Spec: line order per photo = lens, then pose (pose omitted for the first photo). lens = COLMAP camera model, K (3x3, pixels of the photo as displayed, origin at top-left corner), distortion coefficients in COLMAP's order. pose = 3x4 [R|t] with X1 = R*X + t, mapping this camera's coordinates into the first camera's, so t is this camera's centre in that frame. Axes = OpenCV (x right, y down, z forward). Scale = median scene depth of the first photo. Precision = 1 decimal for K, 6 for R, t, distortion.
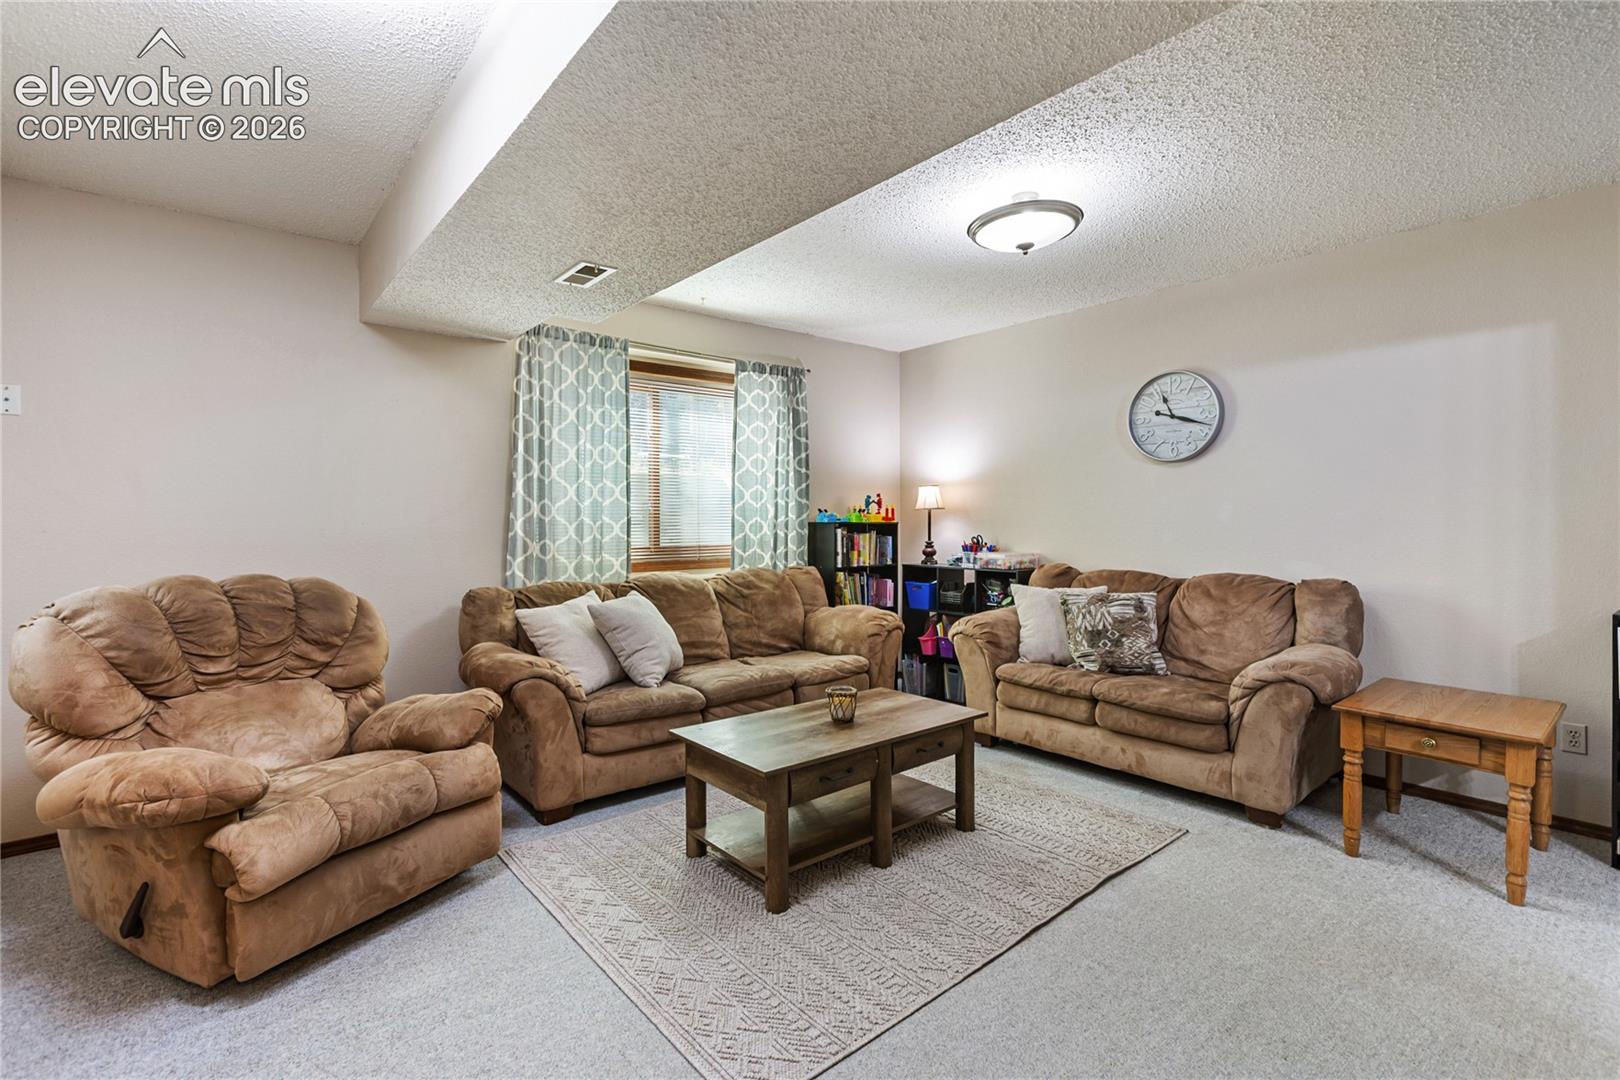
lens RADIAL K [[732.6, 0, 805.5], [0, 732.6, 527.8], [0, 0, 1]] dist [0.004139, -0.001440]
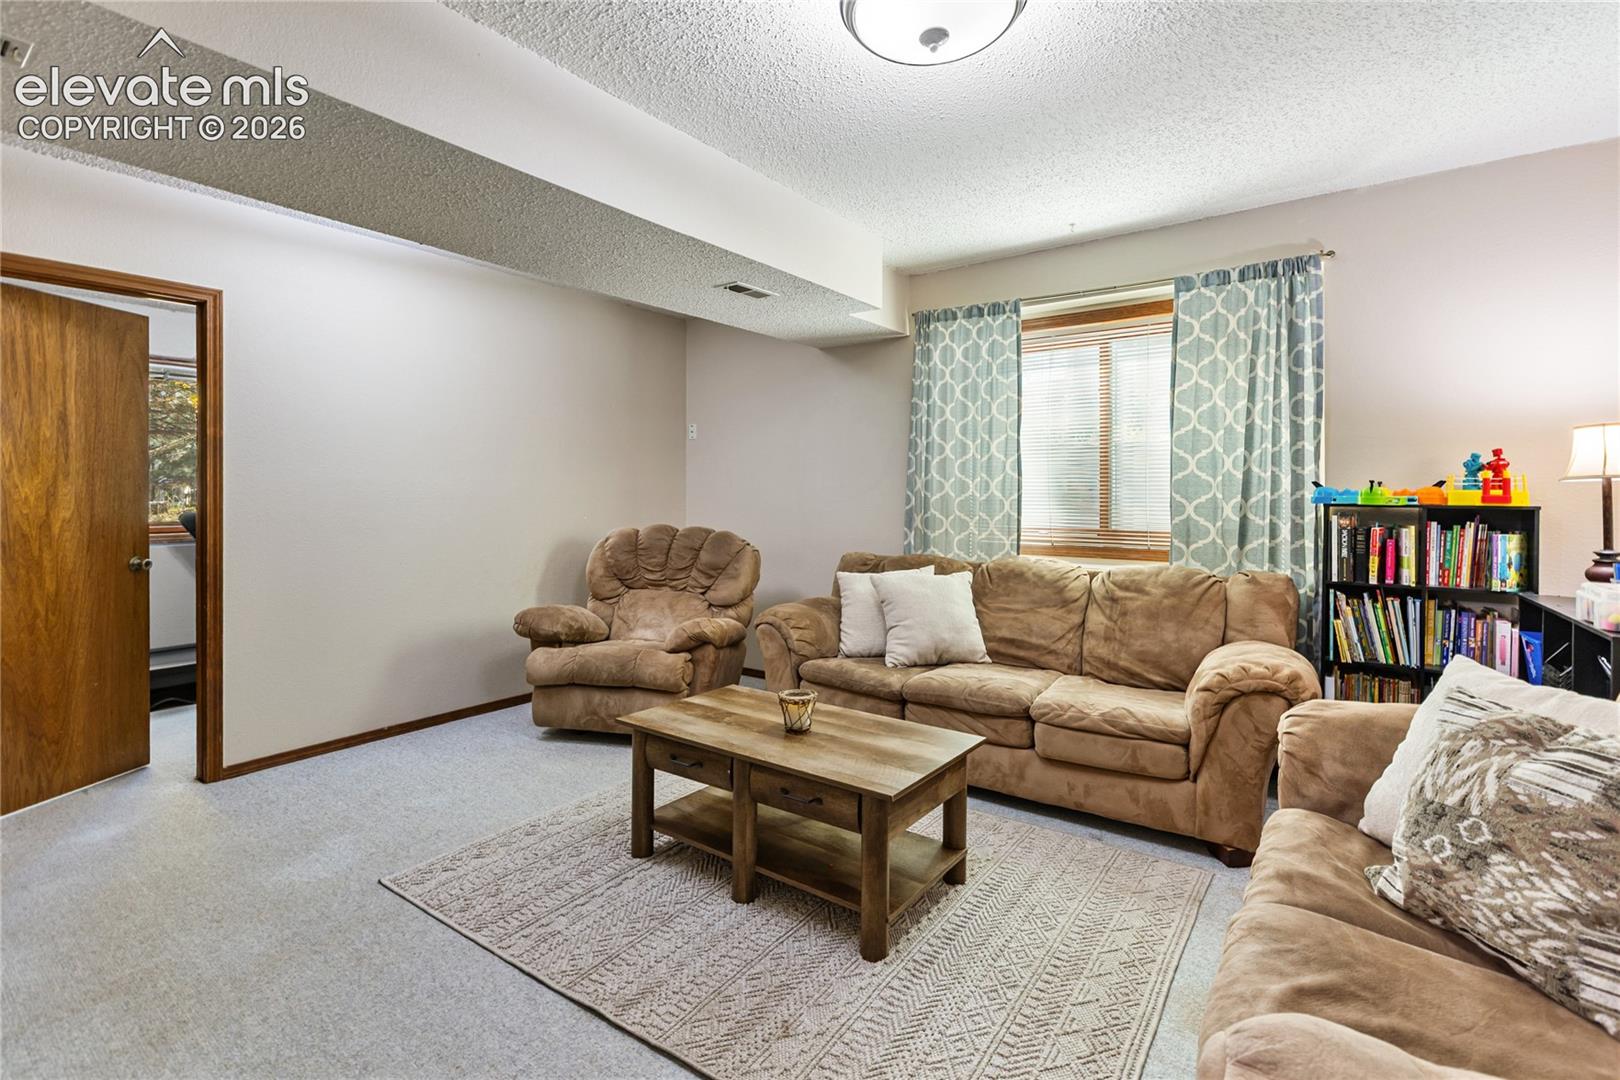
lens RADIAL K [[732.6, 0, 806.5], [0, 732.6, 503.4], [0, 0, 1]] dist [0.004139, -0.001440]
pose [[0.262315, 0.017203, -0.964829, 0.569052], [-0.017677, 0.999759, 0.013020, -0.009298], [0.964820, 0.013640, 0.262556, 0.505206]]
